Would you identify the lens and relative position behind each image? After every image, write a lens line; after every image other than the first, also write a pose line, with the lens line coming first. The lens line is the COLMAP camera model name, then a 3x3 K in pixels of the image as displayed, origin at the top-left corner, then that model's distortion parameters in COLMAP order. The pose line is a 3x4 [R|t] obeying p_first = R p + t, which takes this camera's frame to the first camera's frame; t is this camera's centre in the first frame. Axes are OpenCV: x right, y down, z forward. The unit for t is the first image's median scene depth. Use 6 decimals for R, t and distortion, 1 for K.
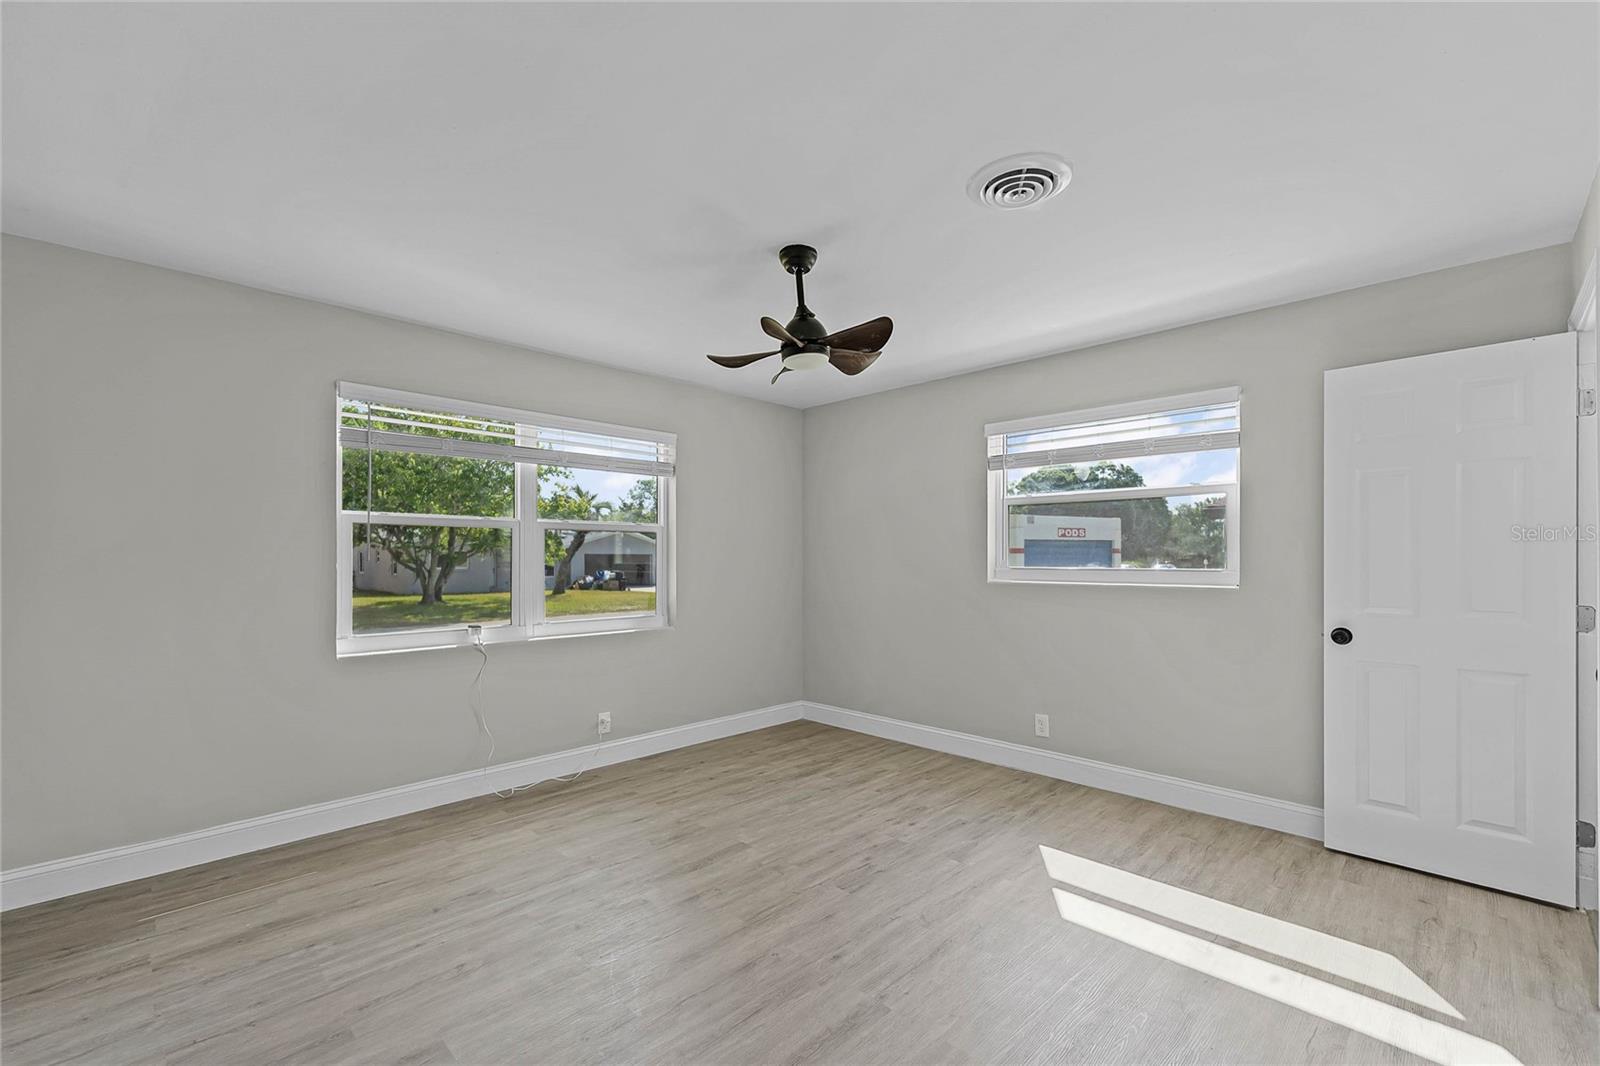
lens RADIAL K [[678.2, 0, 797.7], [0, 678.2, 556.5], [0, 0, 1]] dist [0.000614, 0.000125]
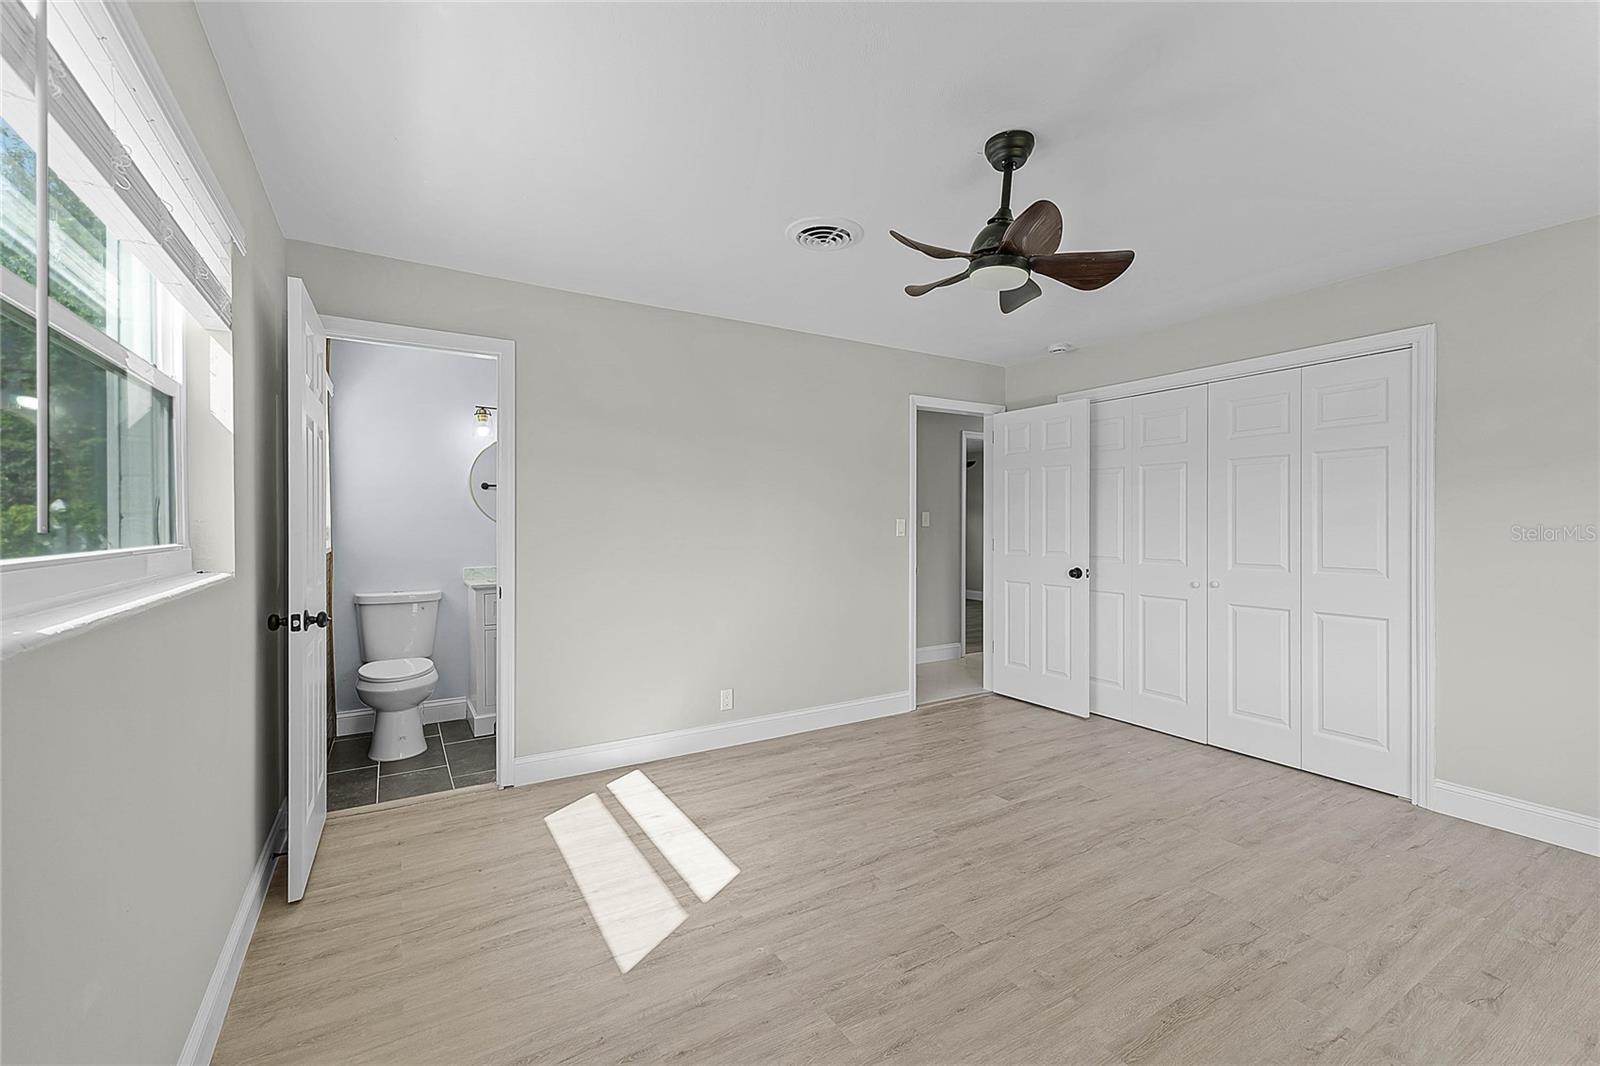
lens RADIAL K [[674.3, 0, 805.7], [0, 674.3, 527.3], [0, 0, 1]] dist [0.000818, 0.000455]
pose [[-0.973200, -0.000973, 0.229960, 0.051795], [-0.000459, 0.999997, 0.002286, 0.006390], [-0.229962, 0.002119, -0.973197, 1.828548]]
